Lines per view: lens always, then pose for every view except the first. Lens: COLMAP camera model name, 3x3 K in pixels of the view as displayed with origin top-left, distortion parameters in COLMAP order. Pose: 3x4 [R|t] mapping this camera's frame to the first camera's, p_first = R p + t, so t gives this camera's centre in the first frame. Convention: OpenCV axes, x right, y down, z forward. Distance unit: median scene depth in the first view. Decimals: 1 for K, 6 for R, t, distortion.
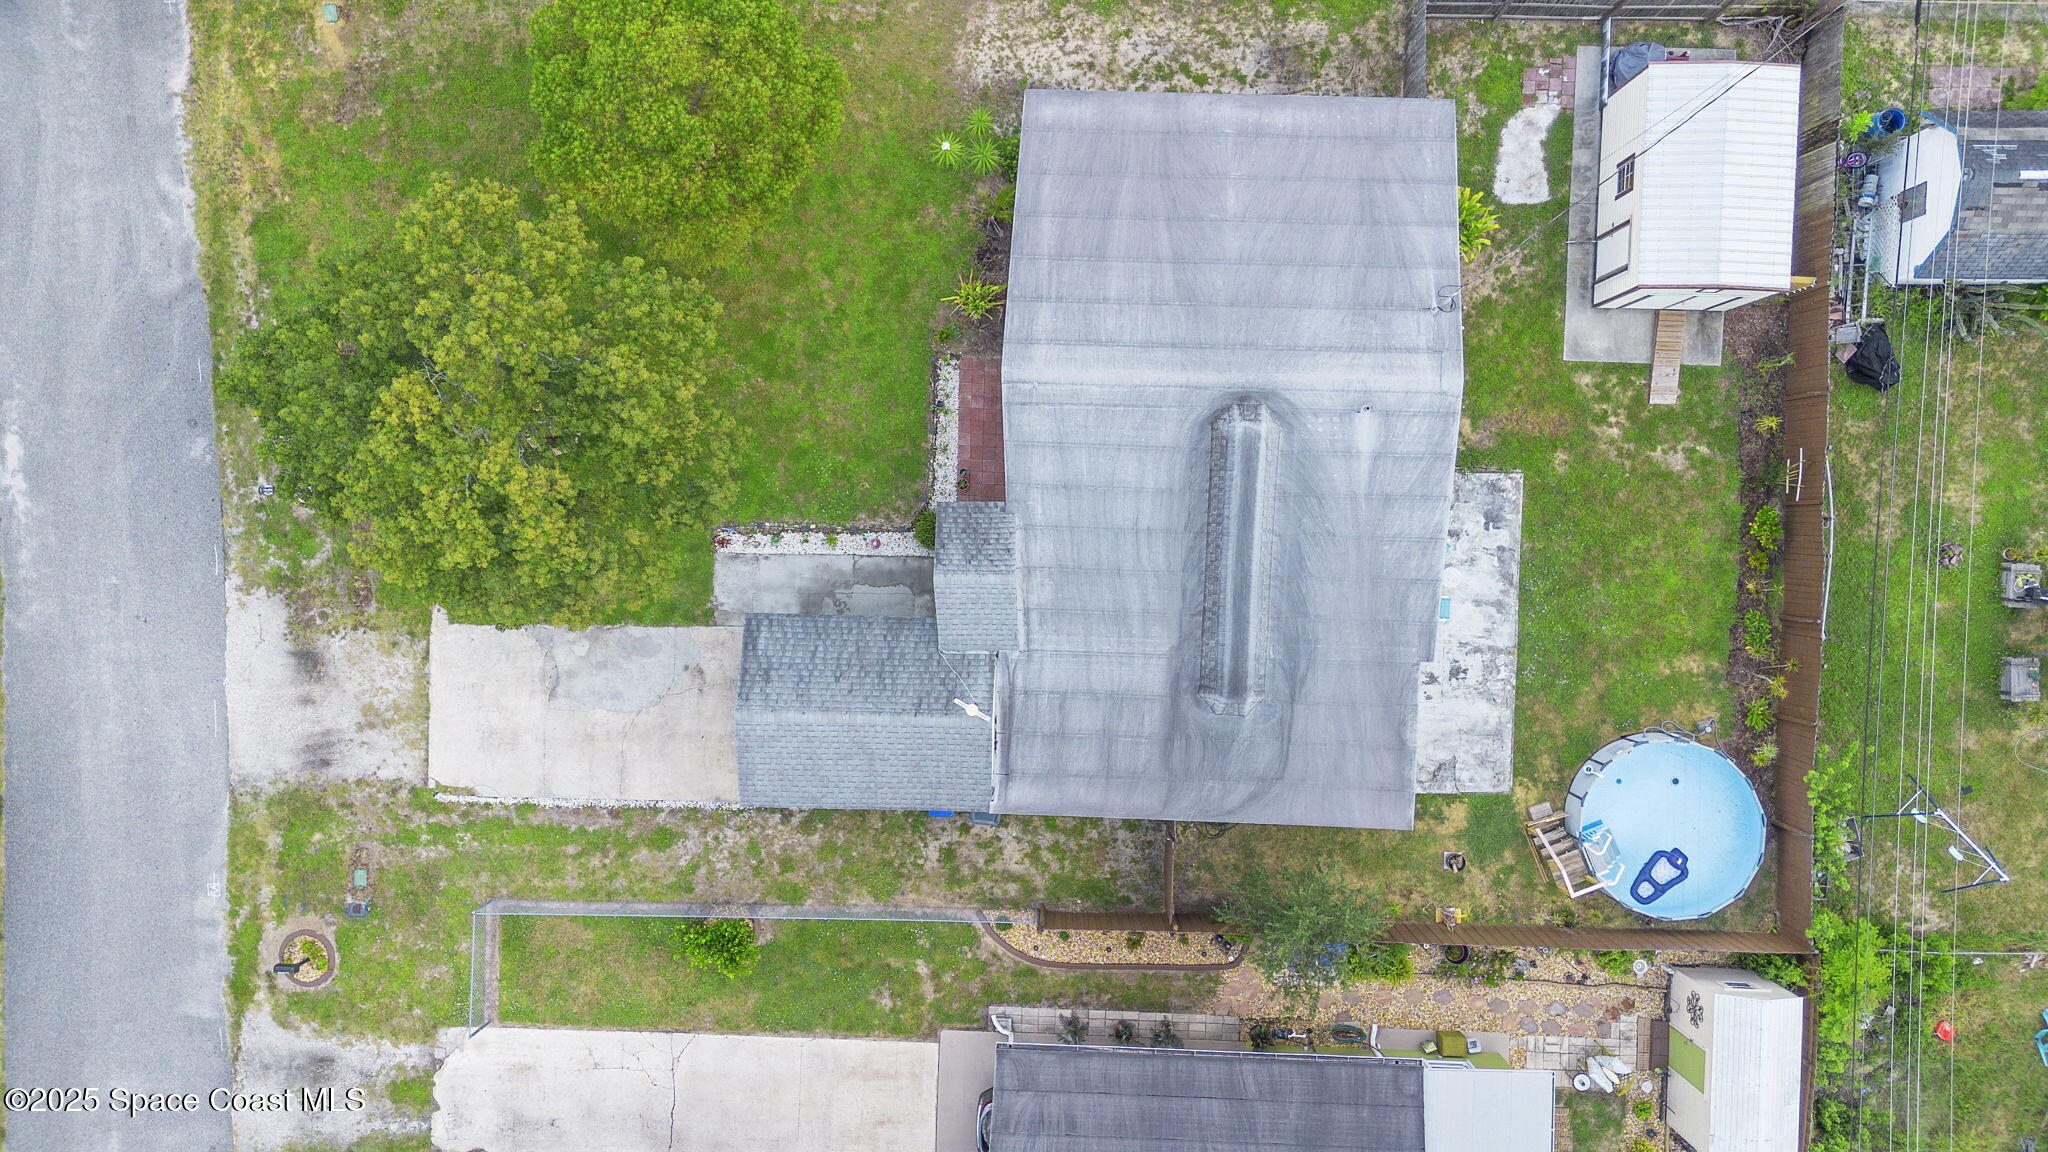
lens RADIAL K [[1446.2, 0, 1022.5], [0, 1446.2, 579.3], [0, 0, 1]] dist [0.058064, -0.039911]
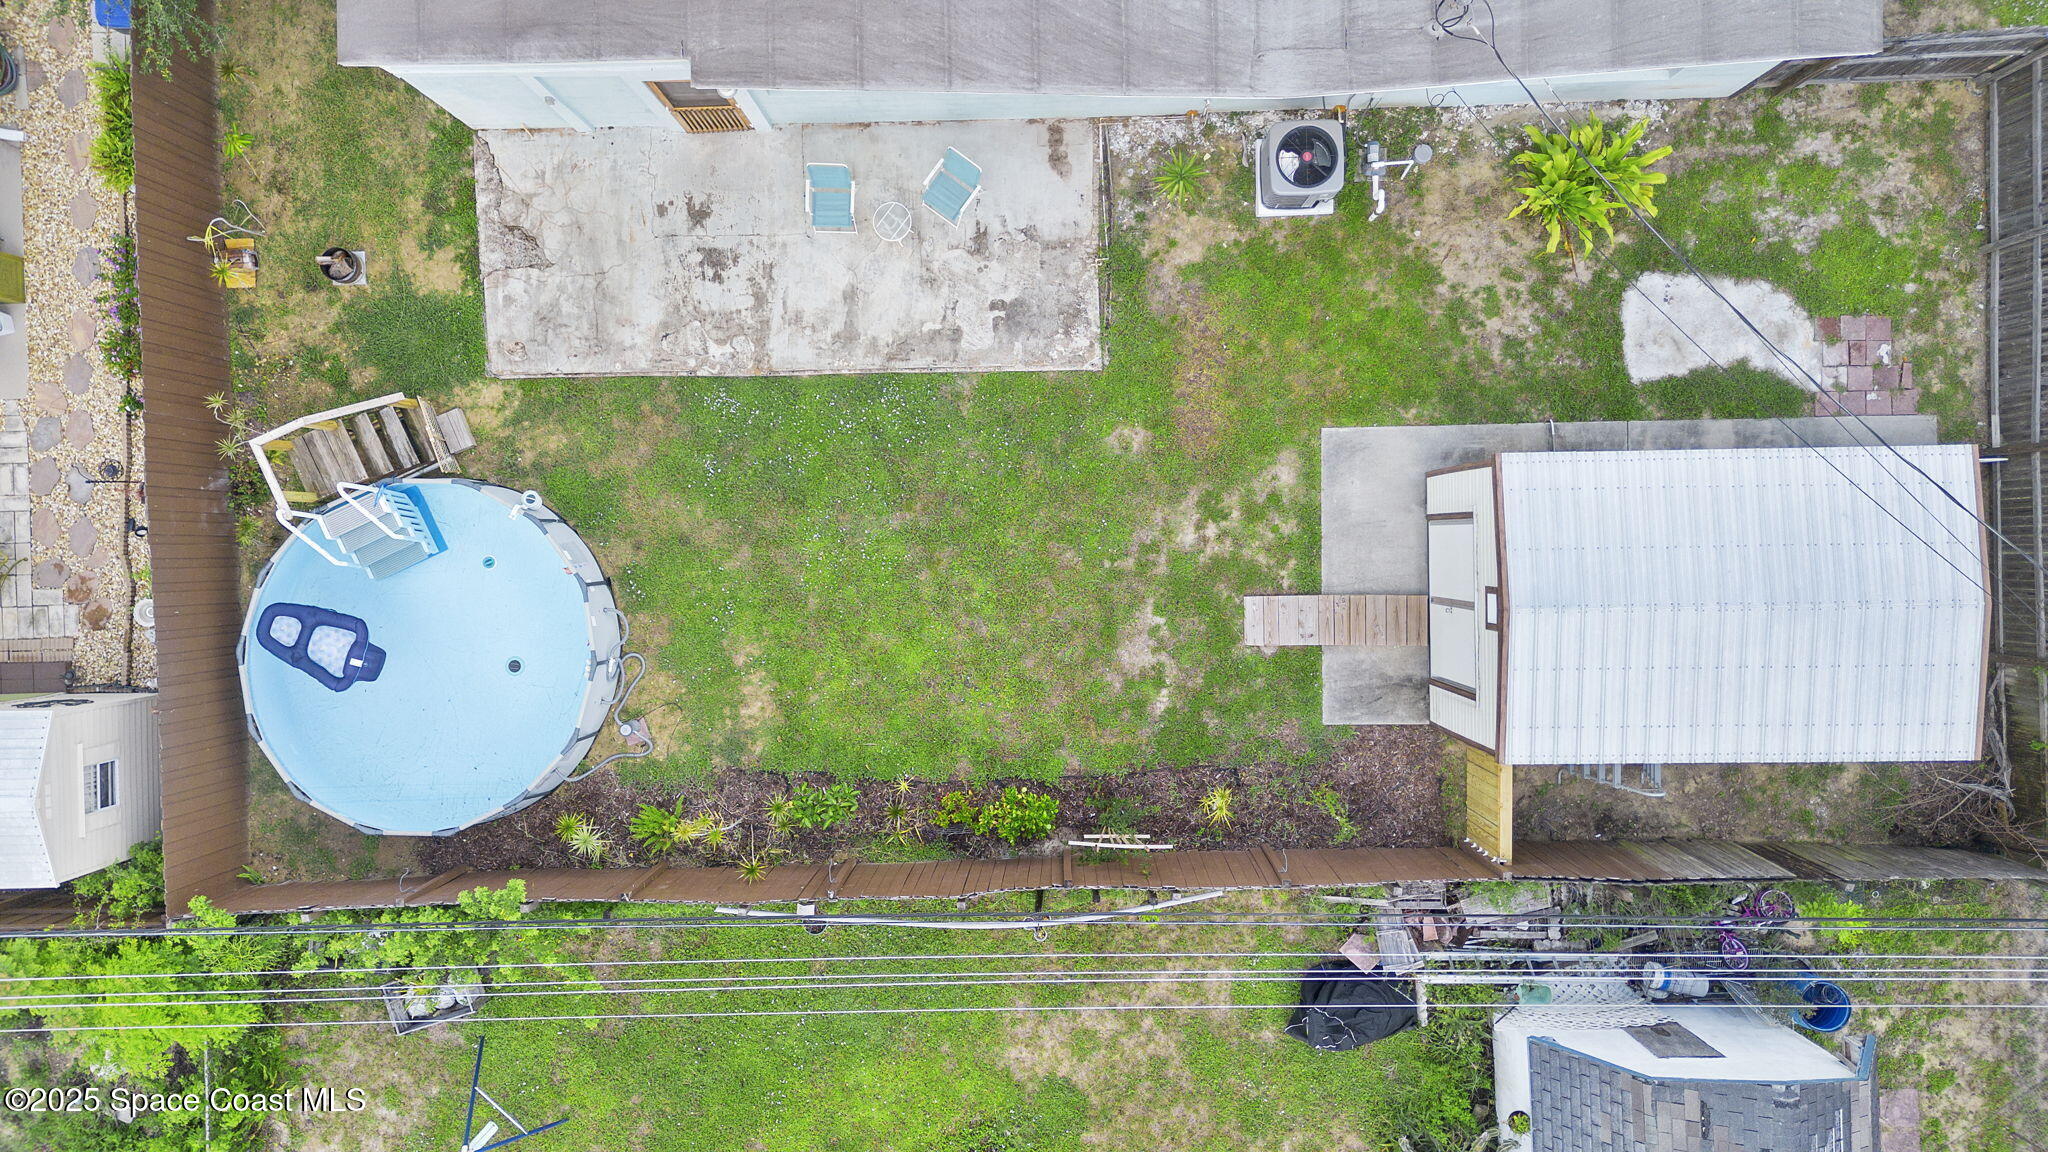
lens RADIAL K [[1446.2, 0, 1021.0], [0, 1446.2, 572.6], [0, 0, 1]] dist [0.058064, -0.039911]
pose [[0.049063, 0.998593, 0.020099, 0.406378], [-0.998783, 0.048952, 0.005992, -0.043473], [0.005000, -0.020369, 0.999780, 0.480233]]
